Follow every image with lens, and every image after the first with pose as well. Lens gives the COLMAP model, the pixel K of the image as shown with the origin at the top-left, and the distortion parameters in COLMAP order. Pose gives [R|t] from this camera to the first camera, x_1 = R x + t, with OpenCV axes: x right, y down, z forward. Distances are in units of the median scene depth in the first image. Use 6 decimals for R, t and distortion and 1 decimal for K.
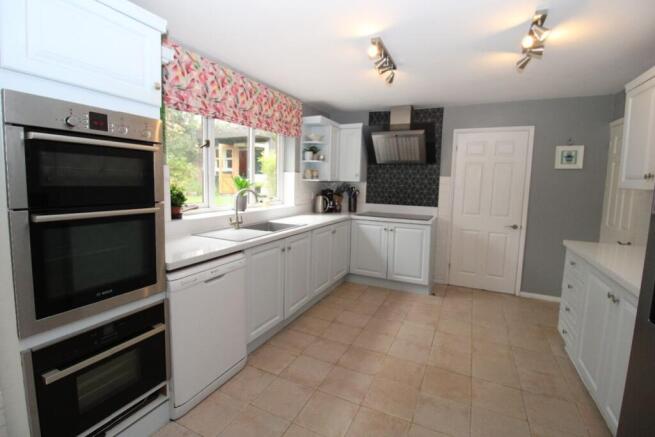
lens RADIAL K [[303.3, 0, 325.2], [0, 303.3, 208.9], [0, 0, 1]] dist [-0.001115, -0.000227]
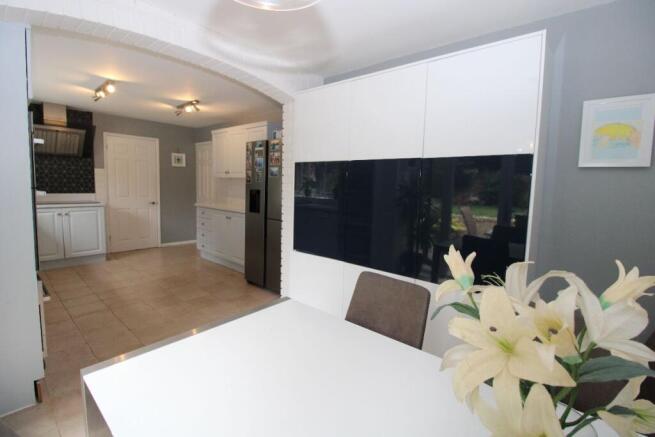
lens RADIAL K [[303.3, 0, 325.2], [0, 303.3, 208.9], [0, 0, 1]] dist [-0.001115, -0.000227]
pose [[0.274601, -0.096939, 0.956659, -0.587853], [0.067829, 0.994380, 0.081291, 0.021980], [-0.959163, 0.042567, 0.279633, -0.251616]]
